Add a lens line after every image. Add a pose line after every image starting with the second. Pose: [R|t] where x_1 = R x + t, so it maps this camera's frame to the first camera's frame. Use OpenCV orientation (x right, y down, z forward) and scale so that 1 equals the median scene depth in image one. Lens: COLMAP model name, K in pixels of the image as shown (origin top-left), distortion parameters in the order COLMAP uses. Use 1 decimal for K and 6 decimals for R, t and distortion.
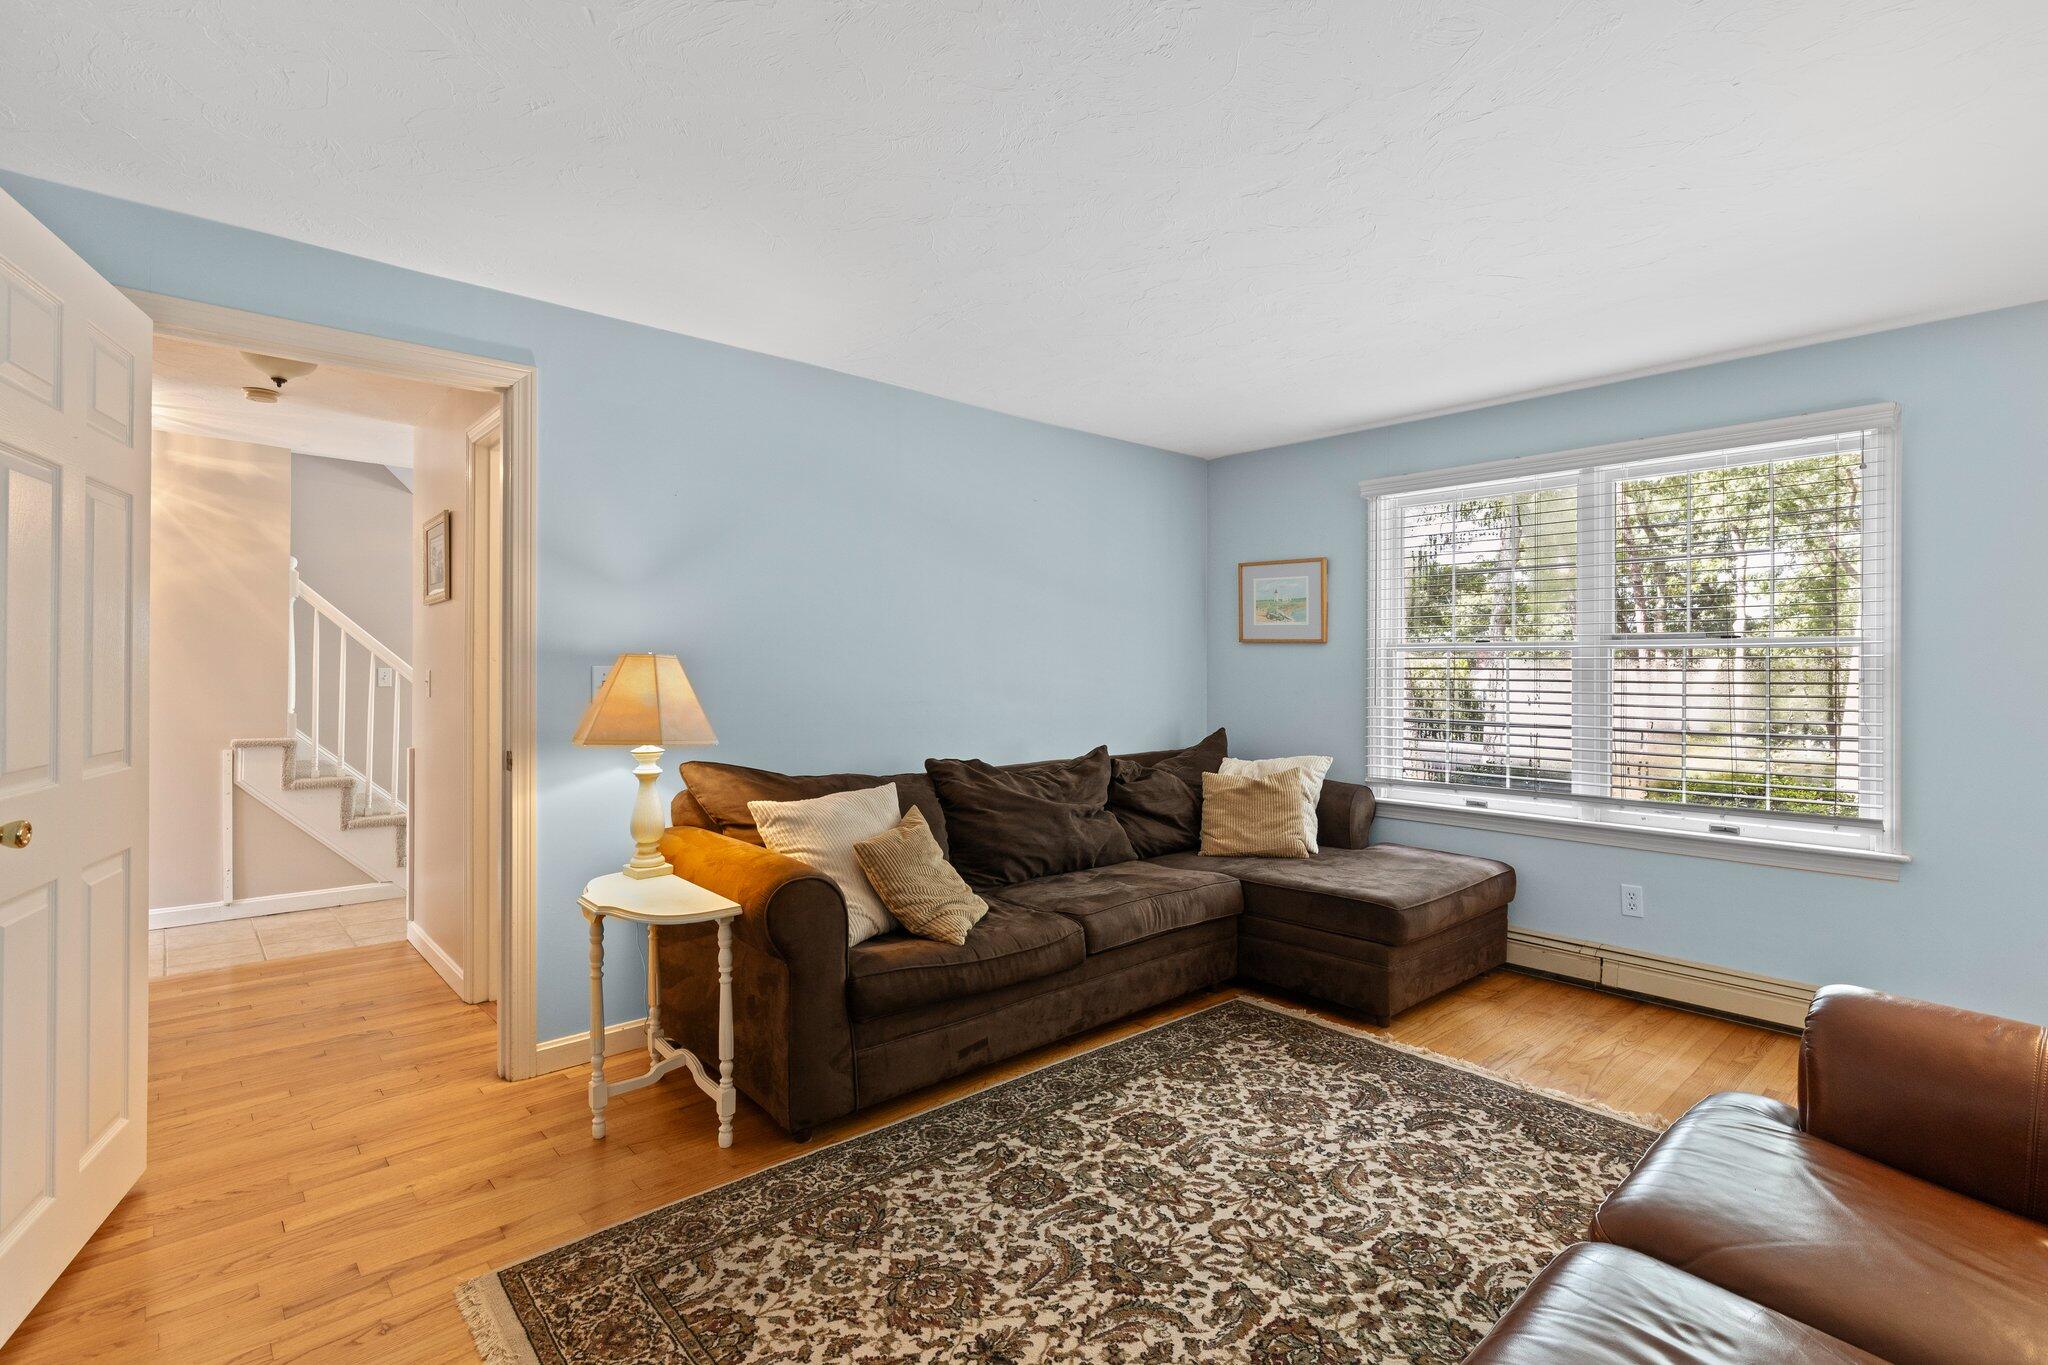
lens RADIAL K [[964.1, 0, 1037.7], [0, 964.1, 675.6], [0, 0, 1]] dist [0.001243, -0.000718]
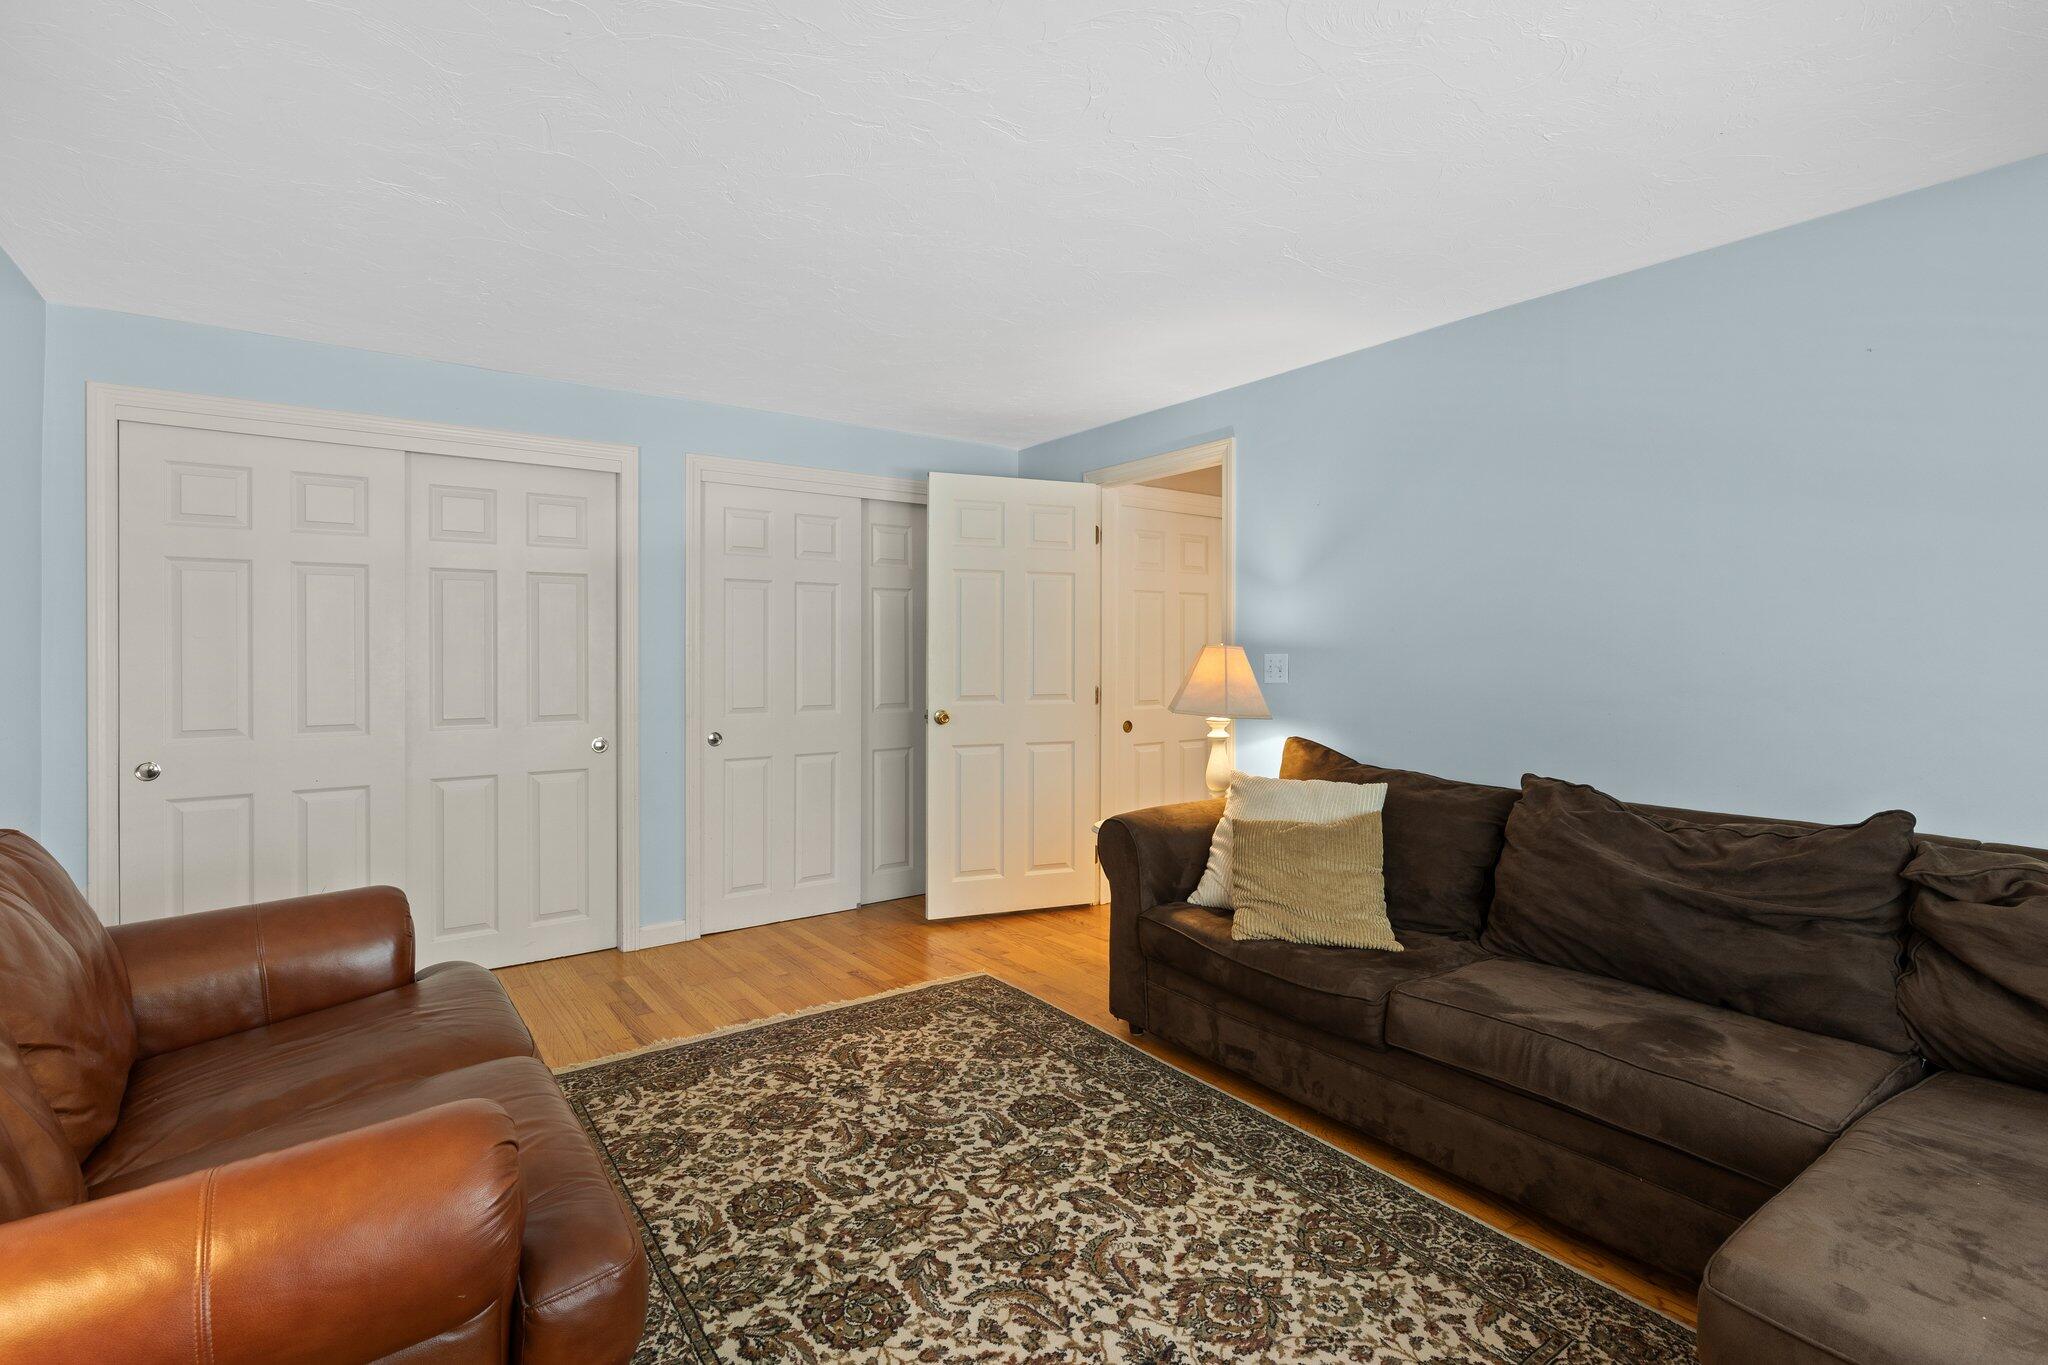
lens RADIAL K [[964.1, 0, 1036.4], [0, 964.1, 665.5], [0, 0, 1]] dist [0.001243, -0.000718]
pose [[-0.108295, 0.007742, -0.994089, 1.110875], [-0.010973, 0.999899, 0.008983, -0.003770], [0.994058, 0.011880, -0.108199, 1.104931]]
